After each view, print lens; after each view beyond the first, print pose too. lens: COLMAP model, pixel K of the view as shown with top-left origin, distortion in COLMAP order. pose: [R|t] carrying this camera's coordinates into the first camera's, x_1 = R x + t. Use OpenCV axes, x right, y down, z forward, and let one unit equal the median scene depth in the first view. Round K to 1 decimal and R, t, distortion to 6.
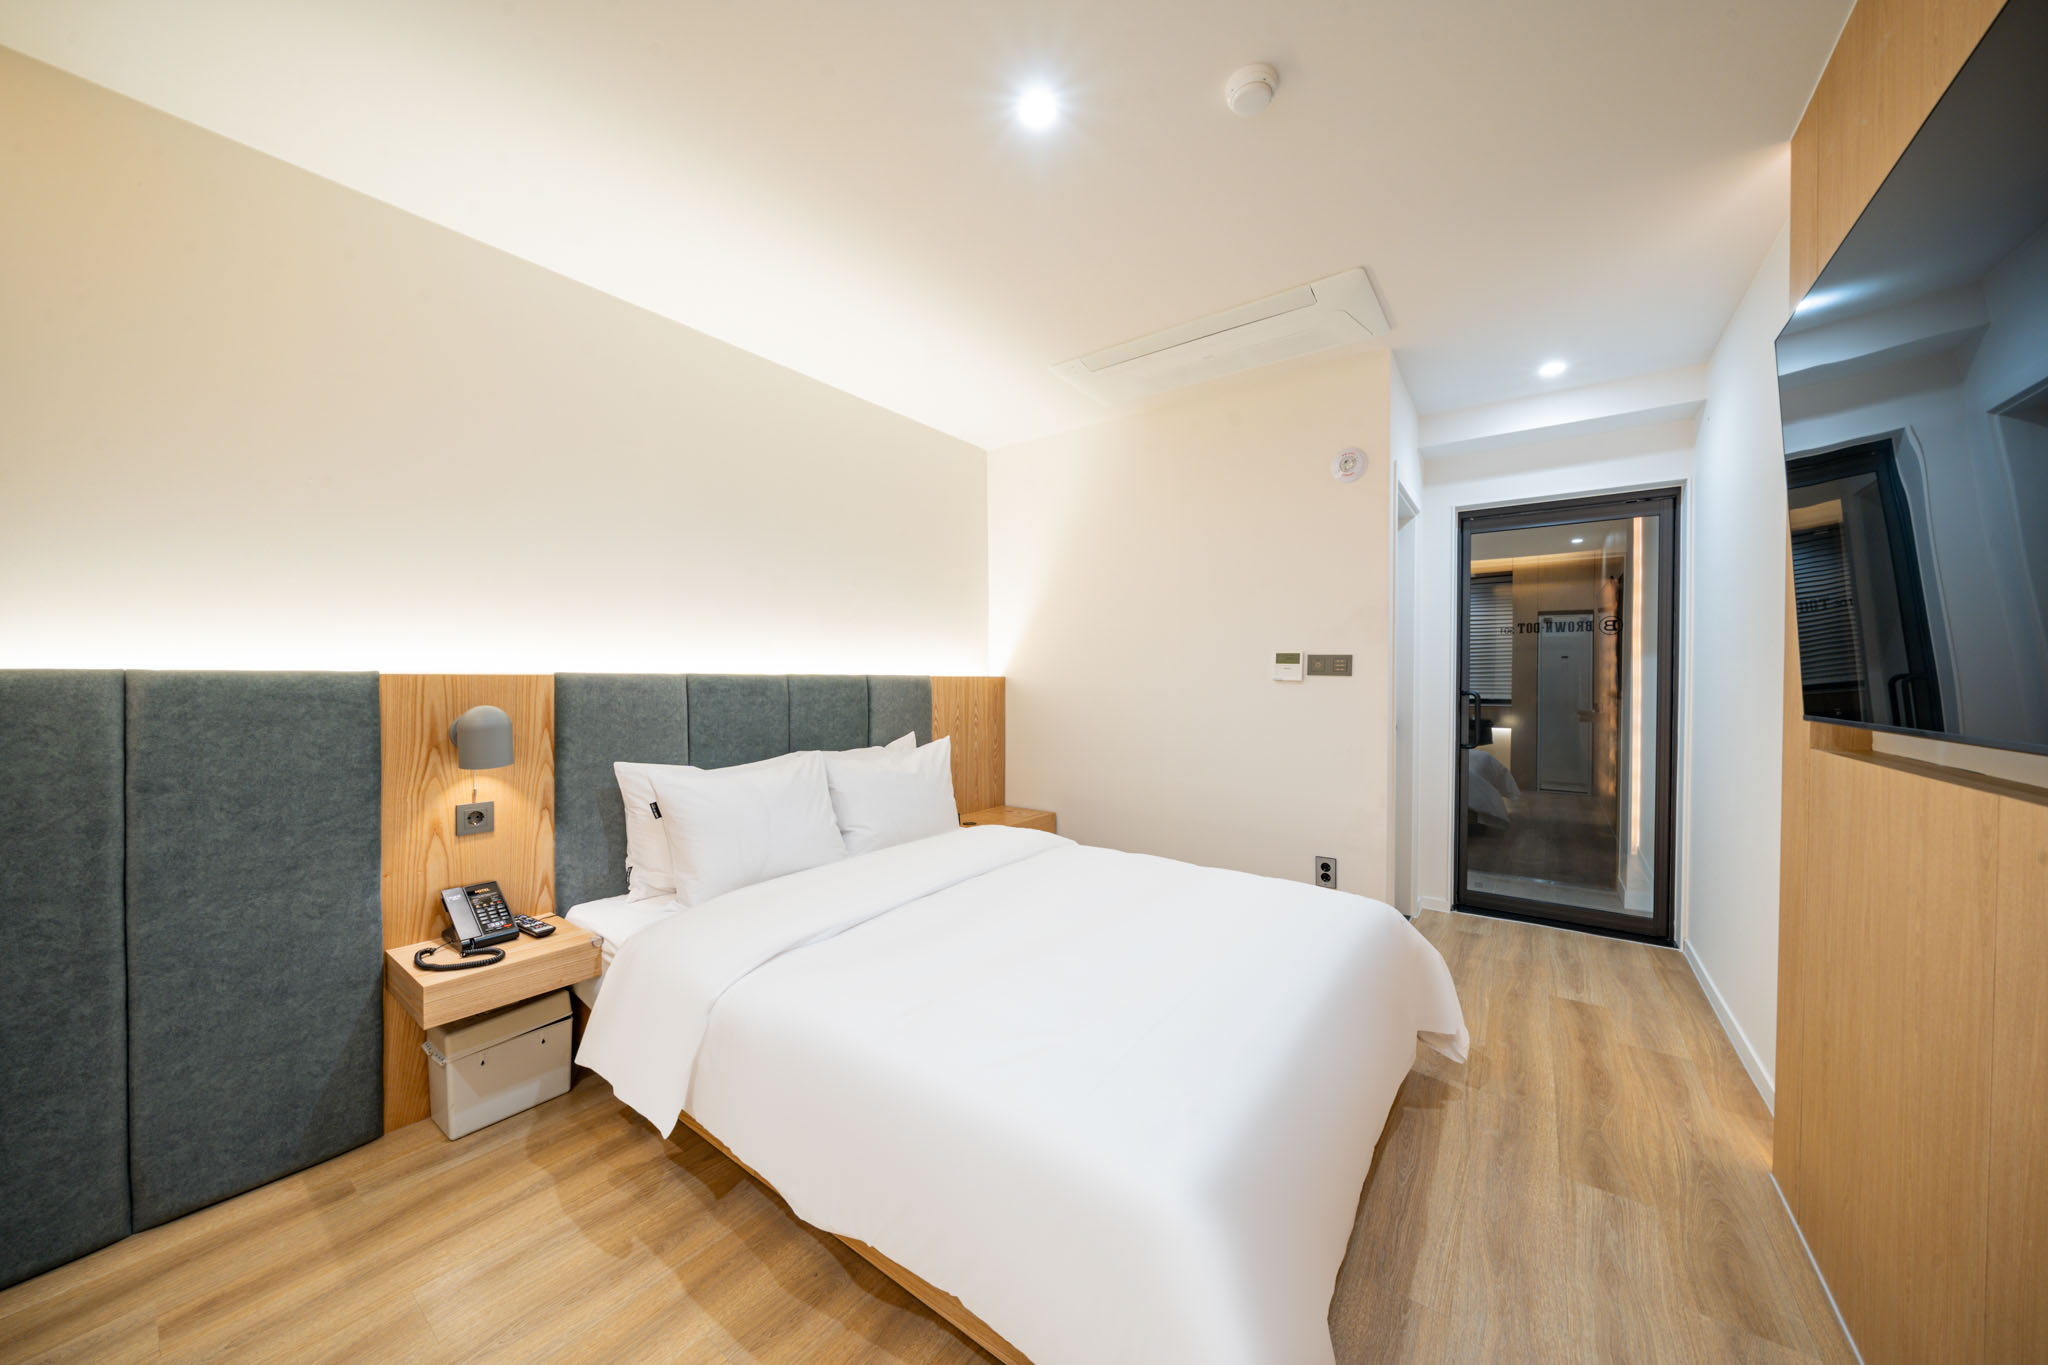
lens RADIAL K [[691.3, 0, 1014.2], [0, 691.3, 682.9], [0, 0, 1]] dist [-0.013179, 0.000101]
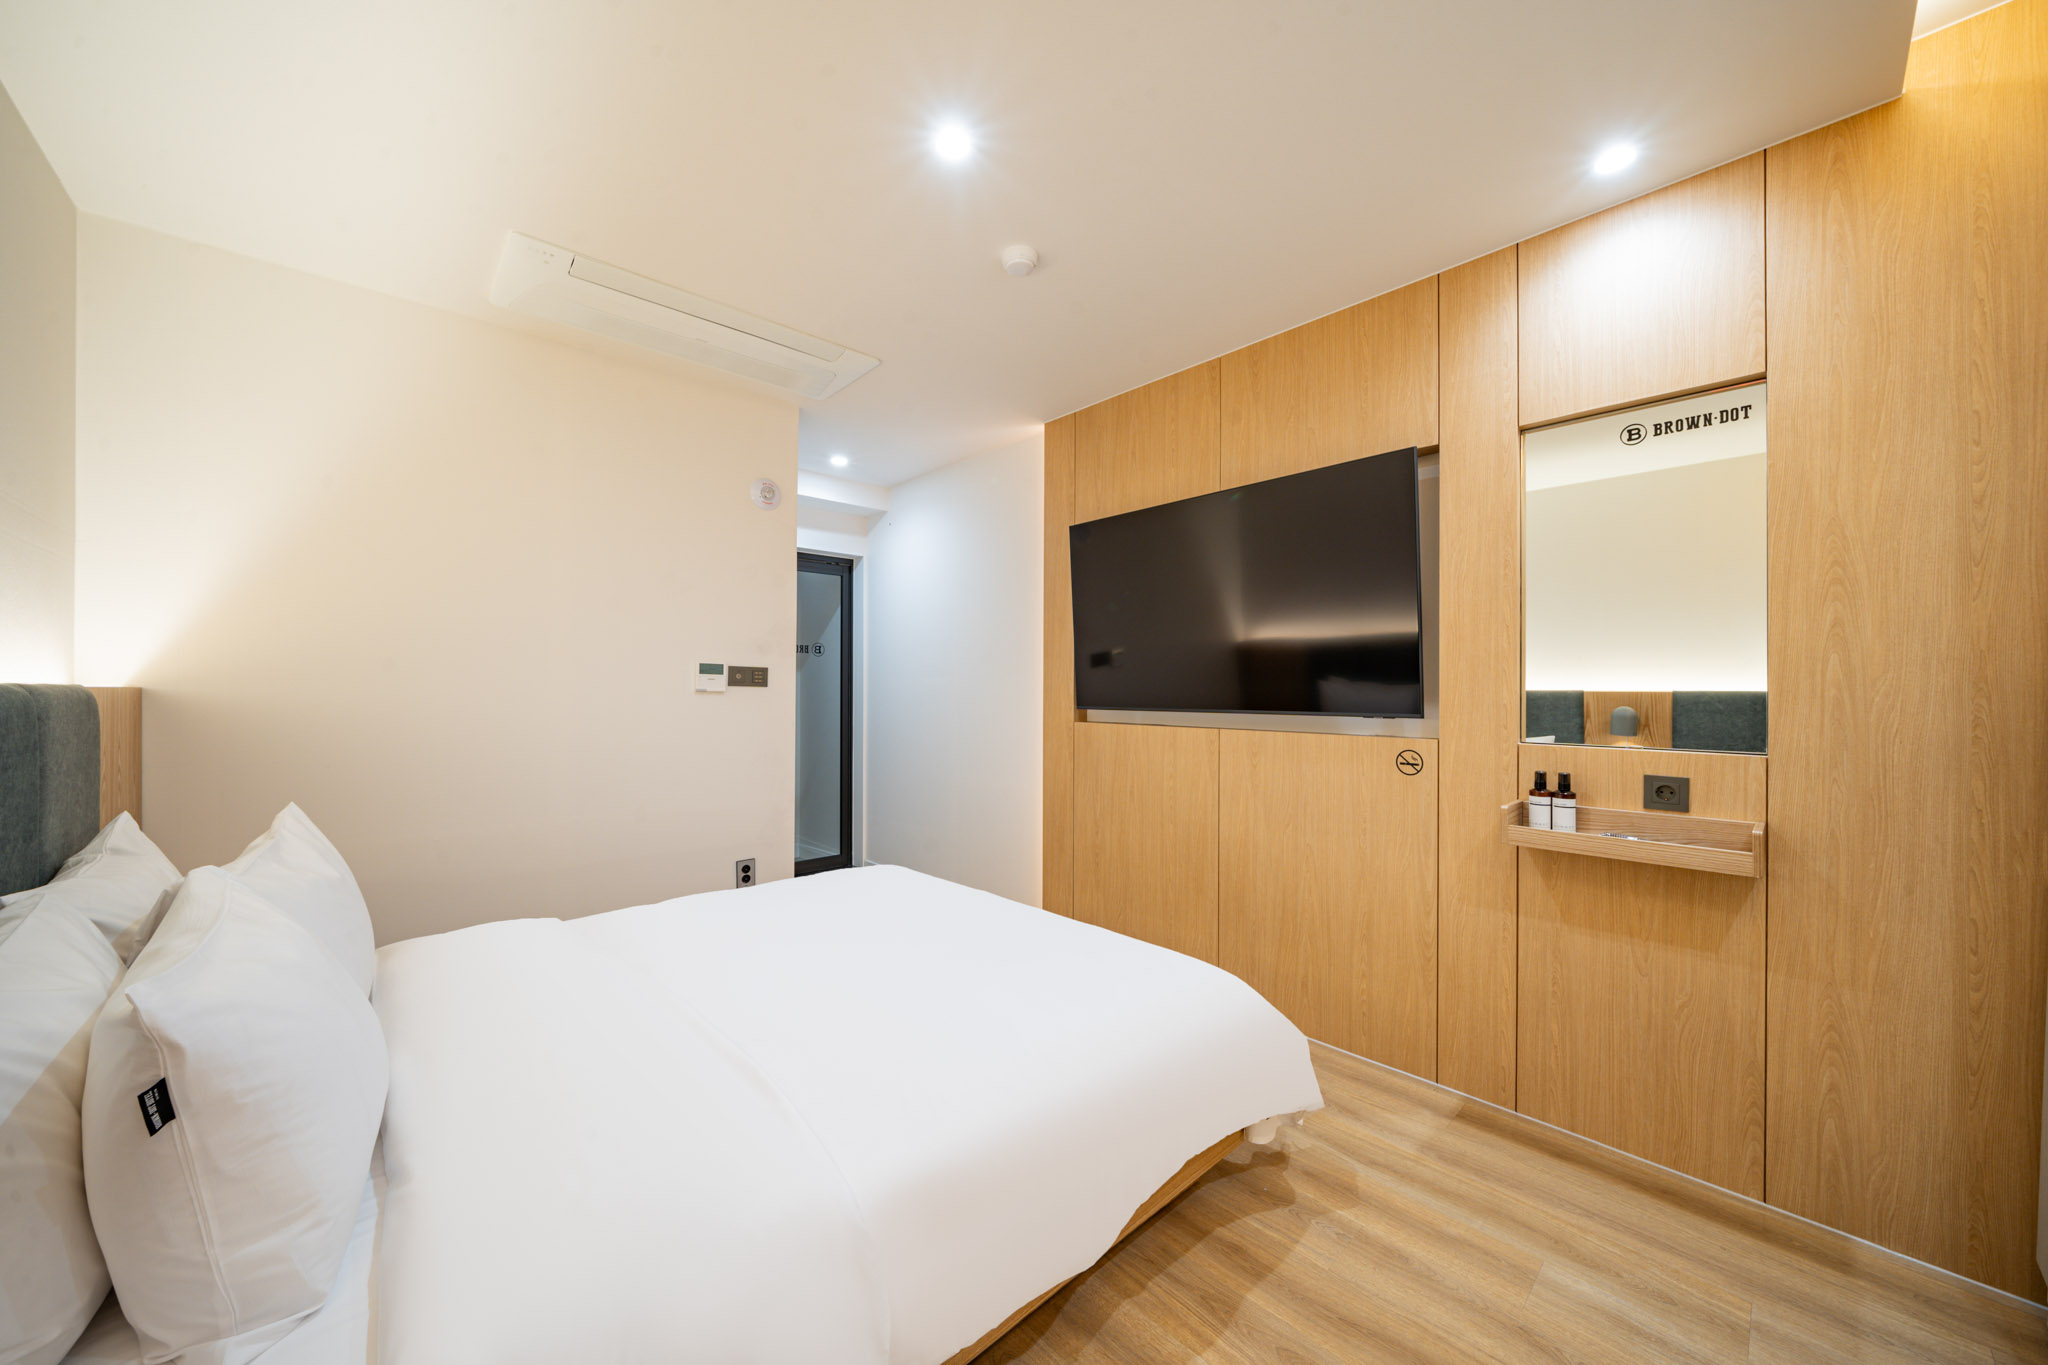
lens RADIAL K [[730.5, 0, 1017.1], [0, 730.5, 681.4], [0, 0, 1]] dist [-0.000261, -0.000007]
pose [[0.173882, 0.008380, 0.984731, -0.586702], [0.005198, 0.999942, -0.009428, -0.005538], [-0.984753, 0.006758, 0.173828, 0.406485]]
